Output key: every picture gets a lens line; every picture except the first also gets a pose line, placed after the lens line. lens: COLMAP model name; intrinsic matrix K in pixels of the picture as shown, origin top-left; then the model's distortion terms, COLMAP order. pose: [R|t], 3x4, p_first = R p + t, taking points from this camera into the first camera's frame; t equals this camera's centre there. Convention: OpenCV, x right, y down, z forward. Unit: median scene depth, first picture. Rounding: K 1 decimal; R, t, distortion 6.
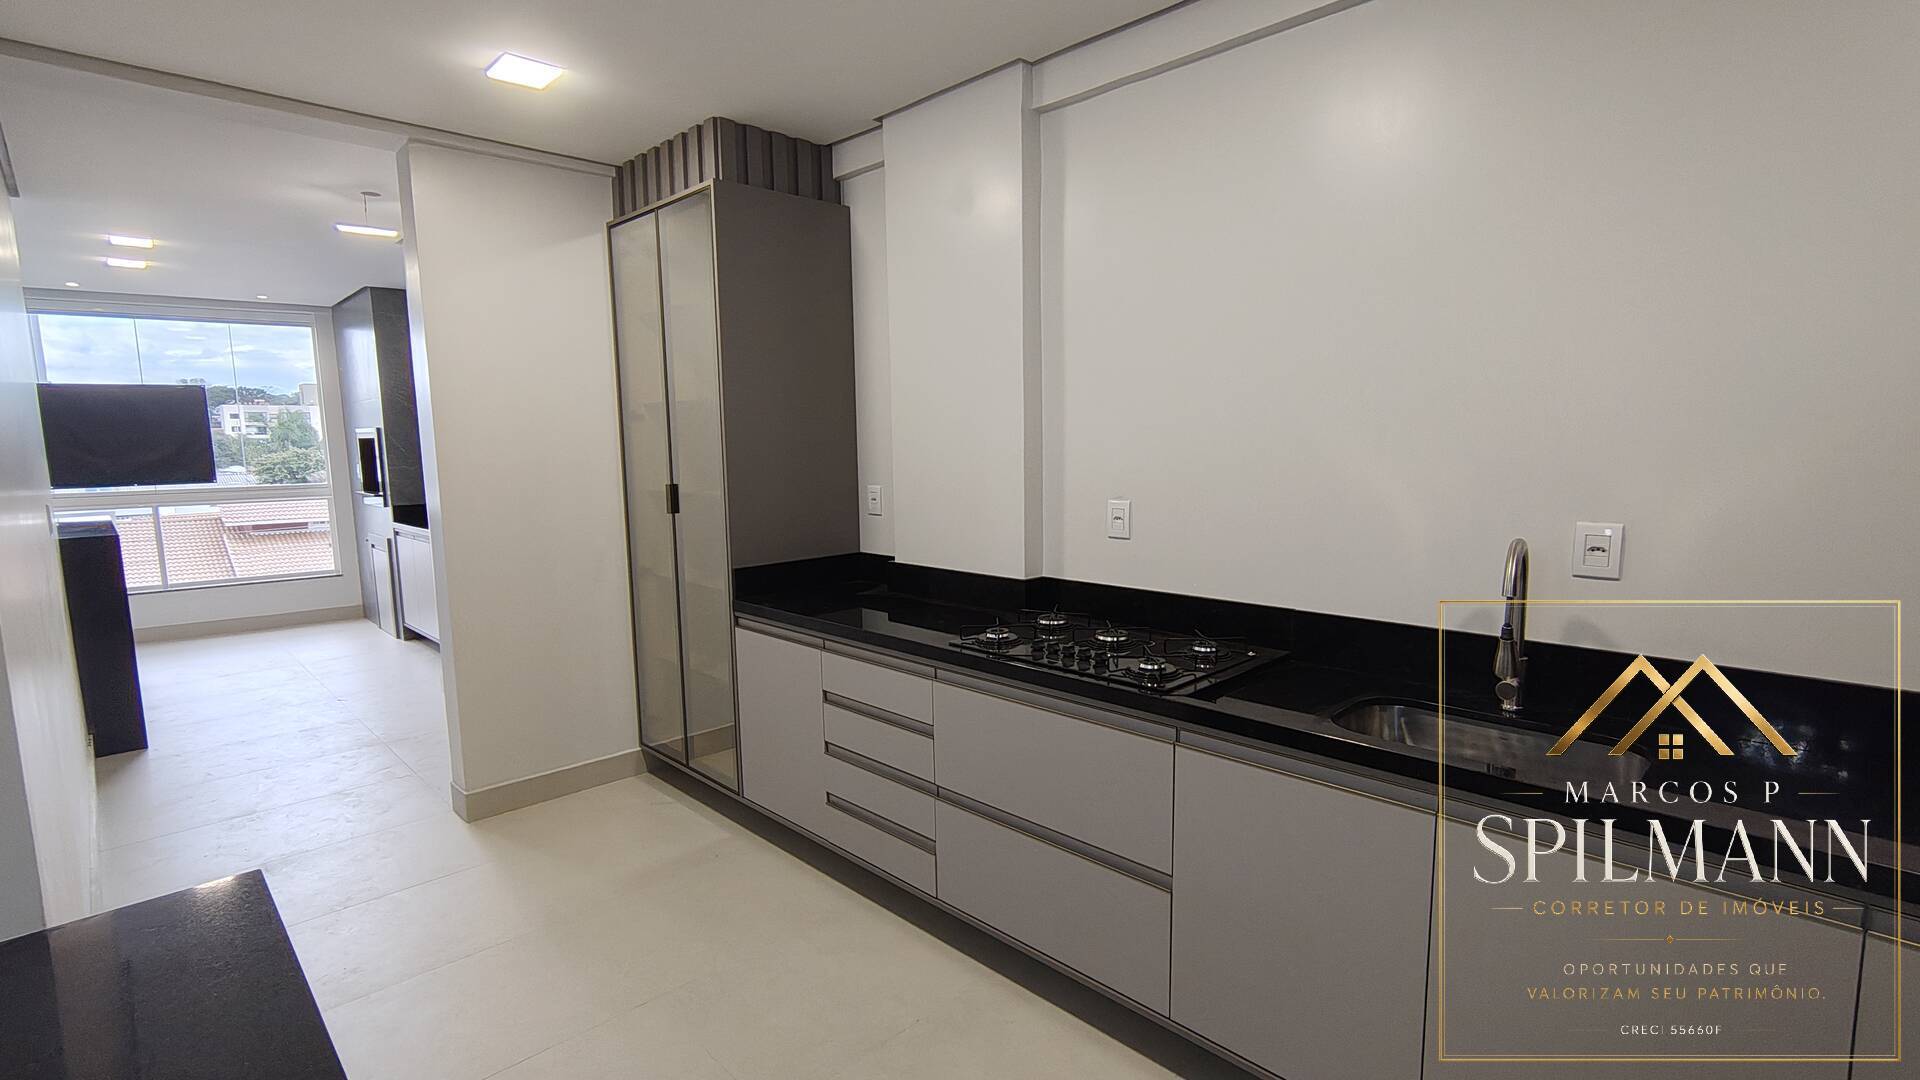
lens RADIAL K [[885.3, 0, 963.6], [0, 885.3, 543.3], [0, 0, 1]] dist [-0.004975, 0.005589]
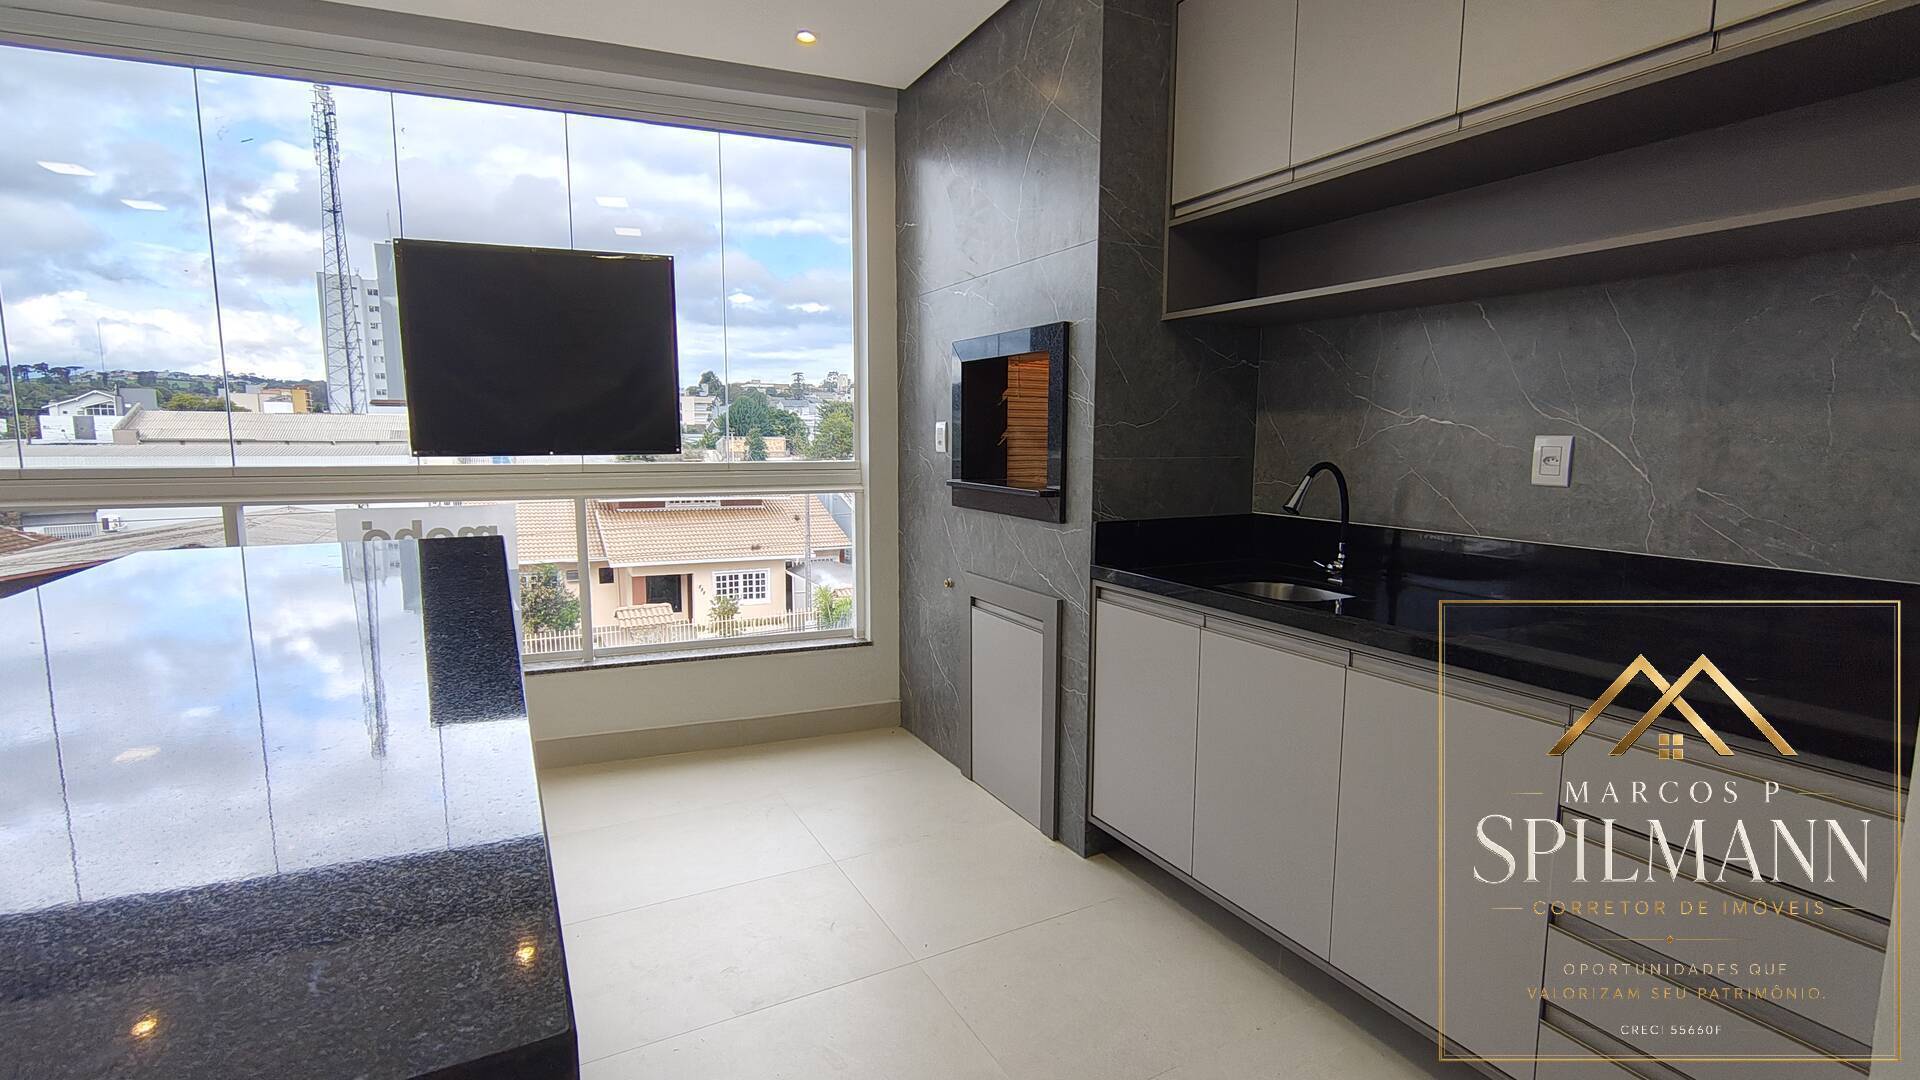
lens RADIAL K [[885.3, 0, 963.6], [0, 885.3, 543.3], [0, 0, 1]] dist [-0.004975, 0.005589]
pose [[0.958652, 0.053885, -0.279433, -1.151288], [-0.052245, 0.998545, 0.013317, -0.068009], [0.279744, 0.001833, 0.960073, 1.183640]]
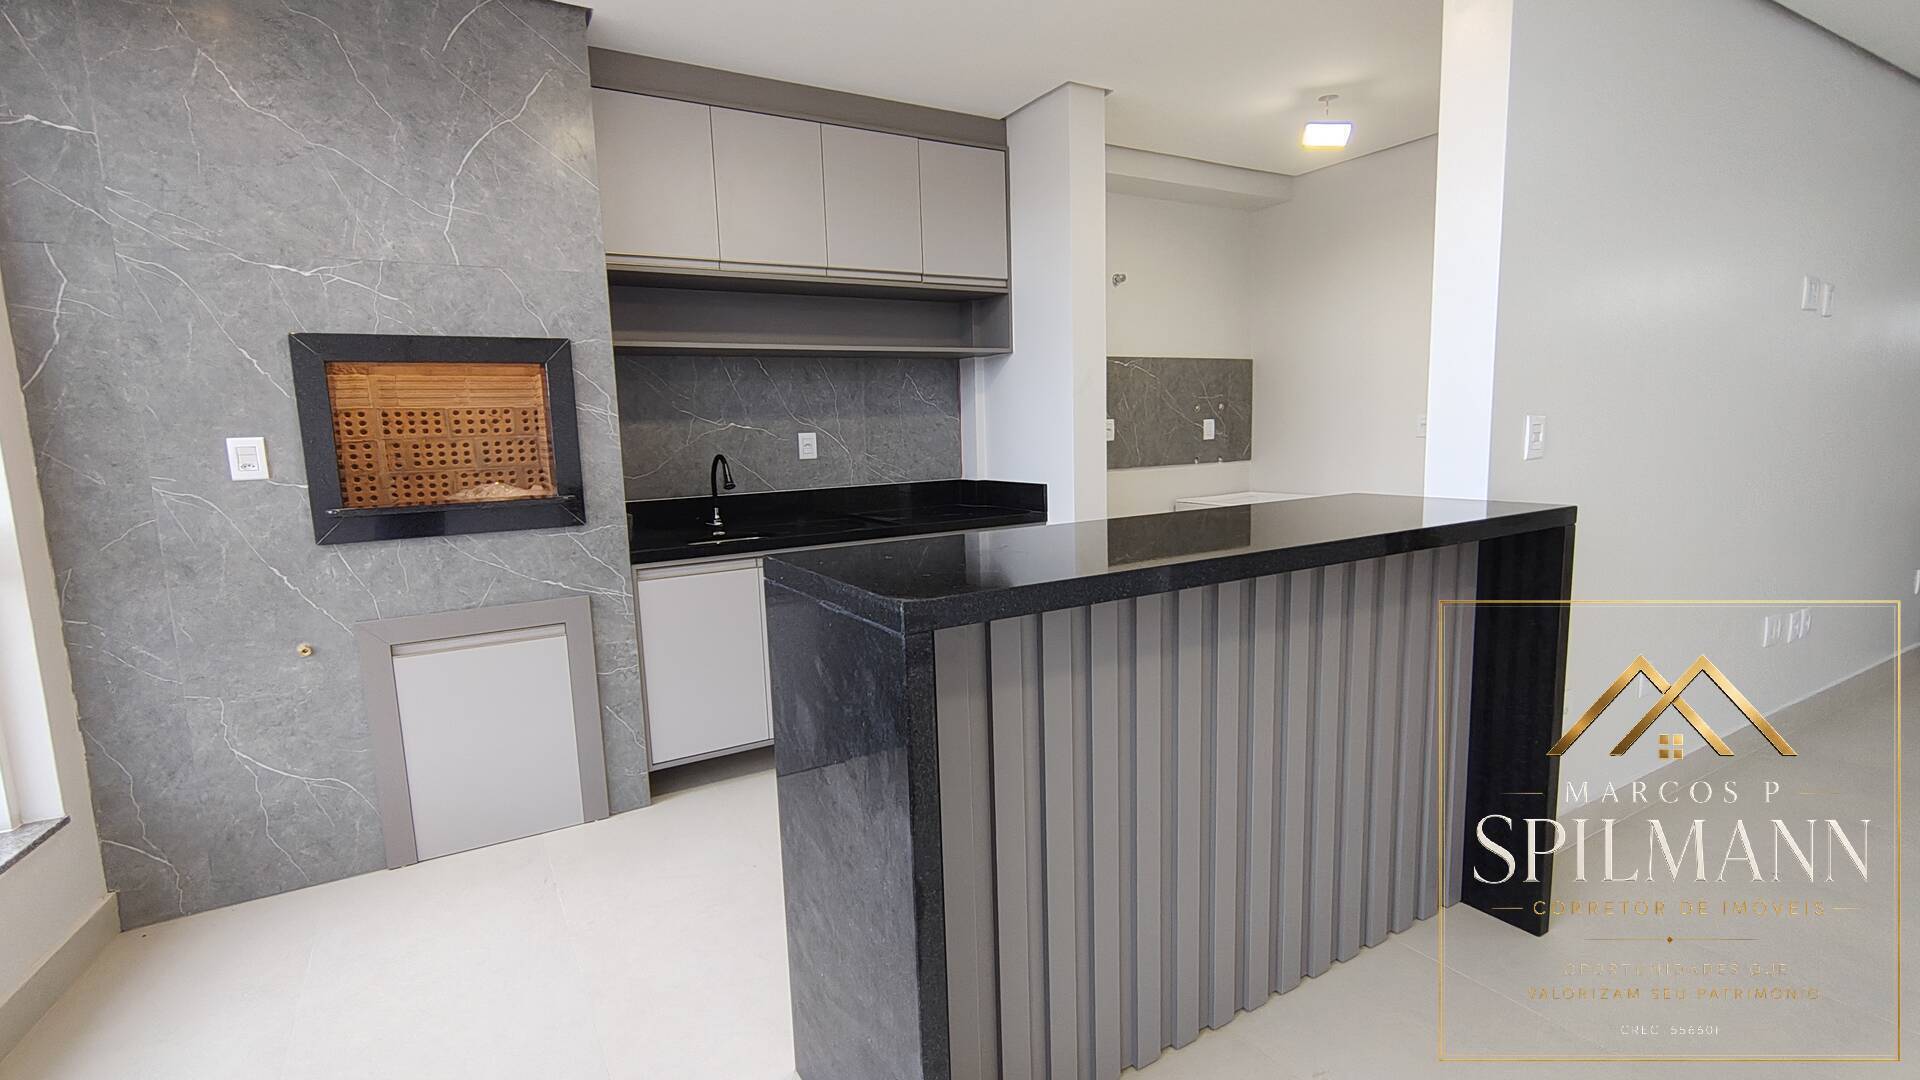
lens RADIAL K [[885.3, 0, 963.6], [0, 885.3, 543.3], [0, 0, 1]] dist [-0.004975, 0.005589]
pose [[0.235943, -0.122557, 0.964008, -2.054928], [0.143300, 0.985558, 0.090224, -0.087140], [-0.961143, 0.116855, 0.250098, 1.408085]]
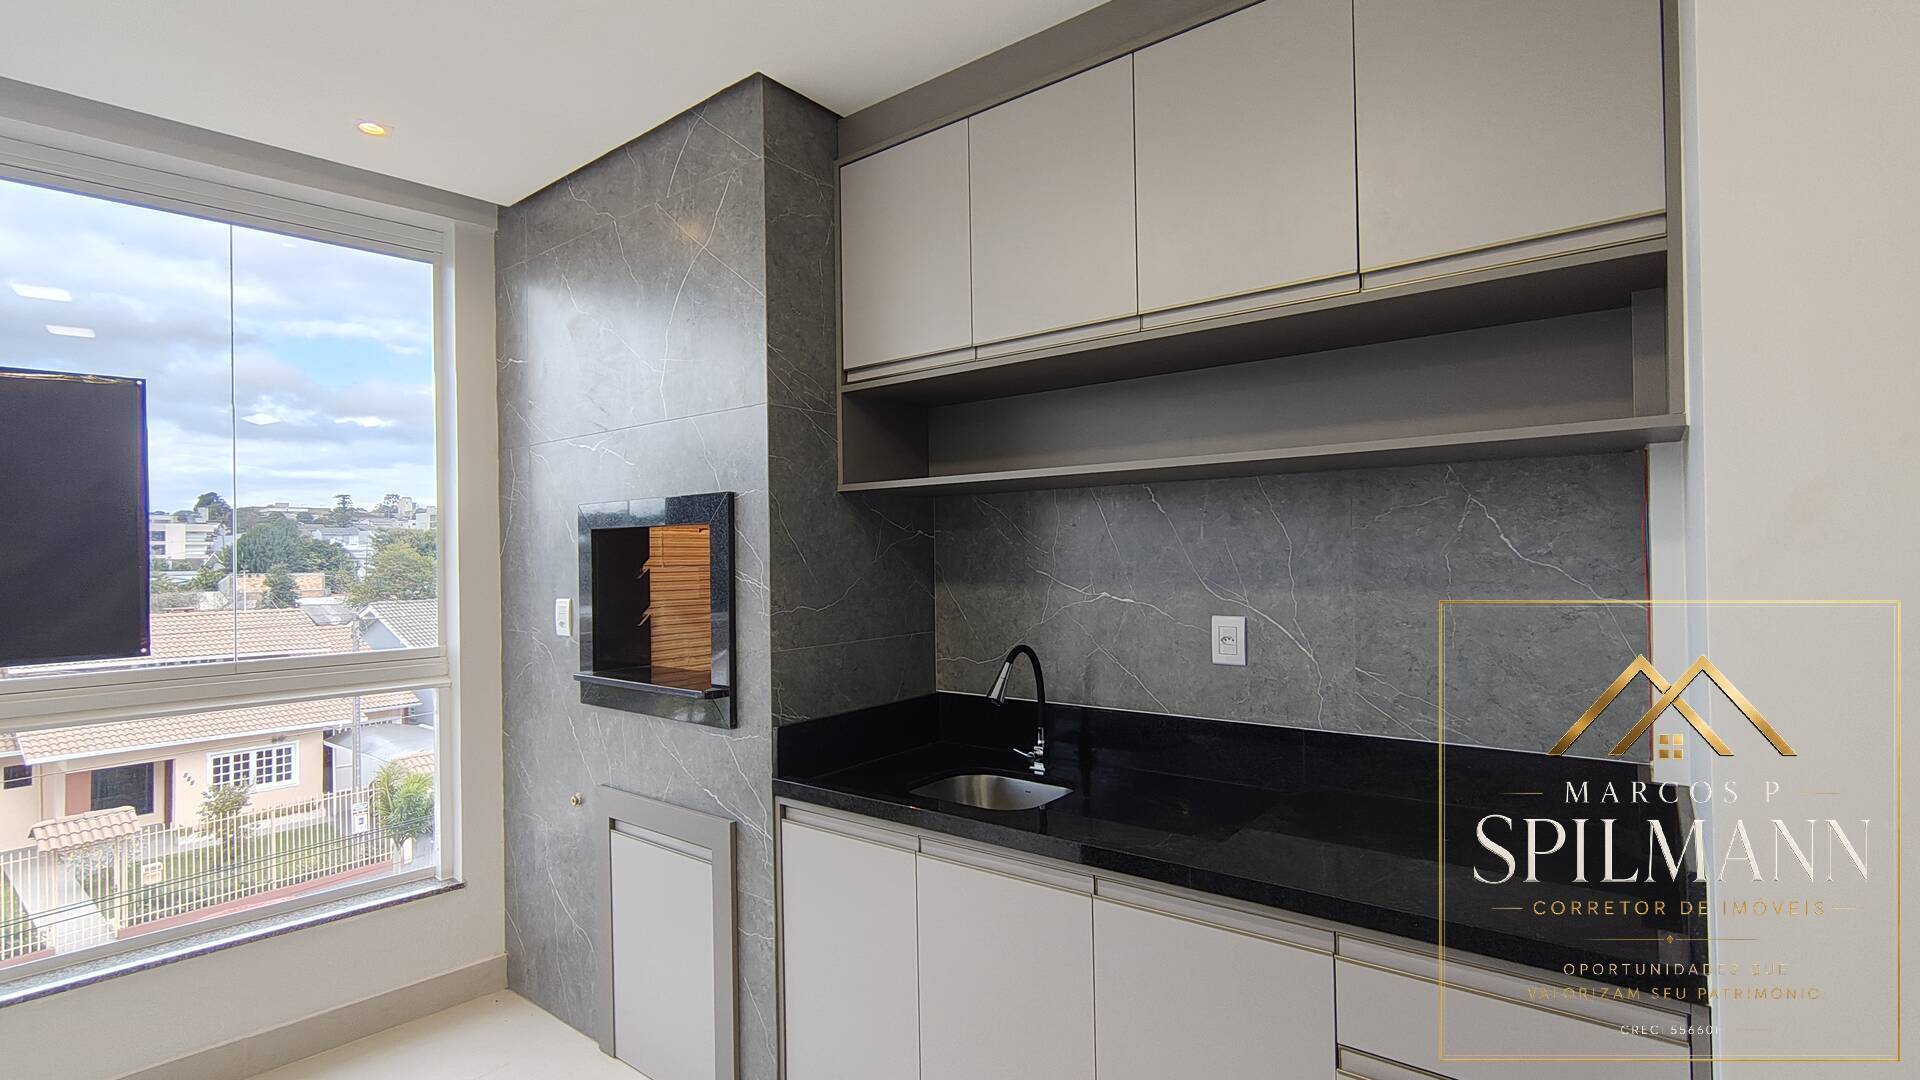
lens RADIAL K [[885.3, 0, 963.6], [0, 885.3, 543.3], [0, 0, 1]] dist [-0.004975, 0.005589]
pose [[0.990123, -0.000588, 0.140198, -1.212871], [0.019280, 0.991062, -0.132005, -0.127793], [-0.138868, 0.133404, 0.981284, 1.281557]]
